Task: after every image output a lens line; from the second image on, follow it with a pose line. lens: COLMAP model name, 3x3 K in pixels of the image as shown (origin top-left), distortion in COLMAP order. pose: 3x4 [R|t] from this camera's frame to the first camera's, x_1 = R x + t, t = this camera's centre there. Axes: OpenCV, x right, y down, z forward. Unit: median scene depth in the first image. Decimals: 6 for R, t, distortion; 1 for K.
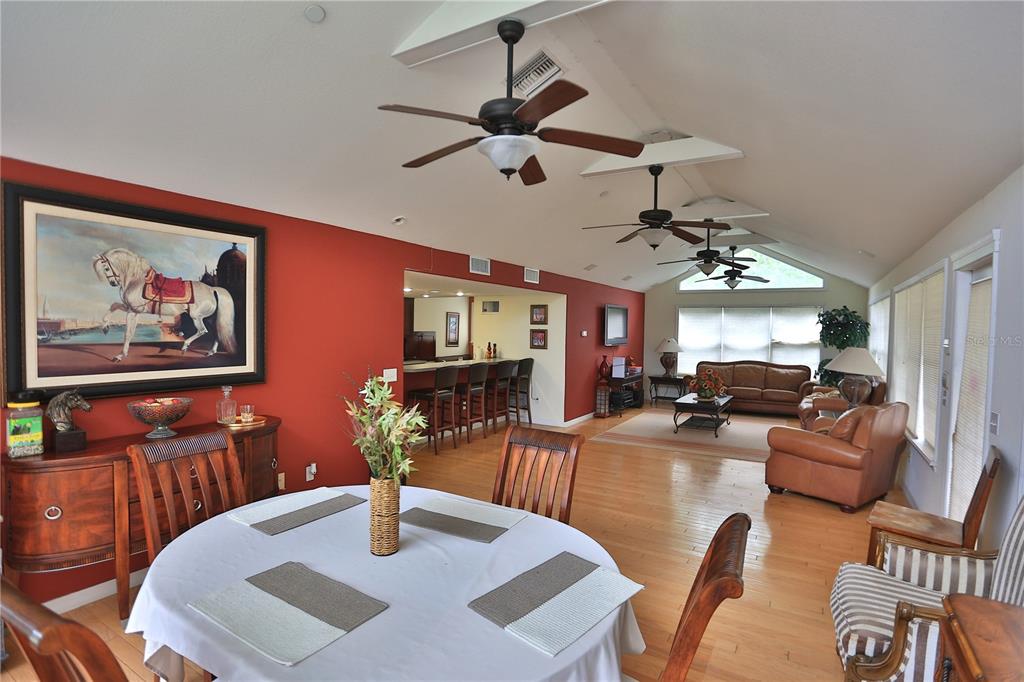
lens RADIAL K [[493.4, 0, 512.0], [0, 493.4, 342.0], [0, 0, 1]] dist [-0.031333, 0.004759]
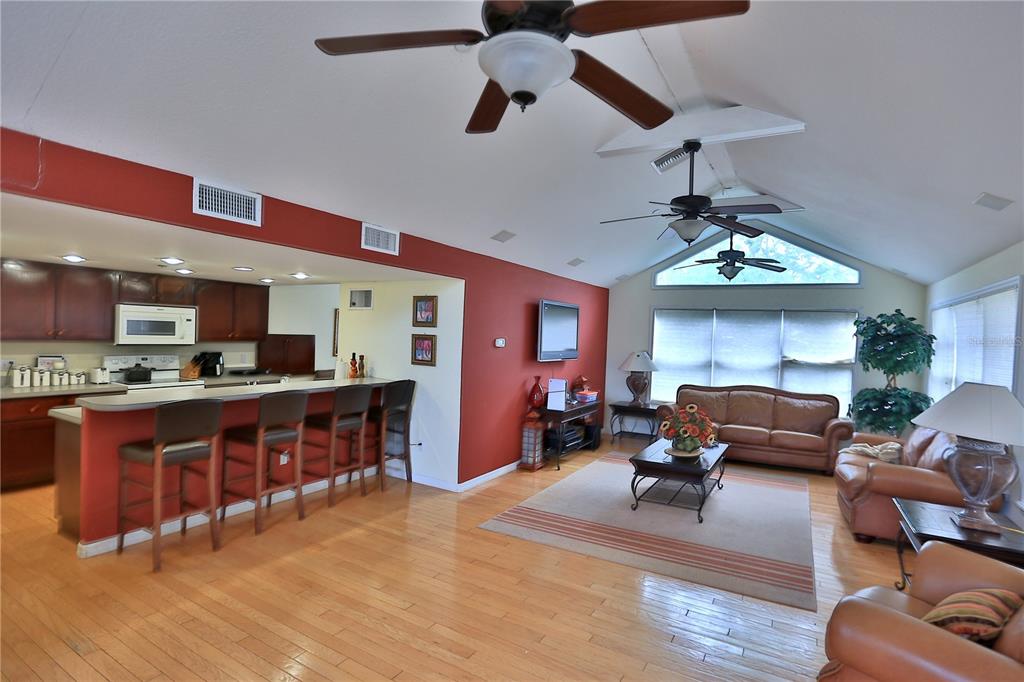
lens RADIAL K [[493.4, 0, 508.9], [0, 493.4, 342.6], [0, 0, 1]] dist [-0.031333, 0.004759]
pose [[0.999711, 0.021800, 0.010164, 0.145007], [-0.021683, 0.999699, -0.011469, -0.009595], [-0.010411, 0.011246, 0.999883, 0.338342]]
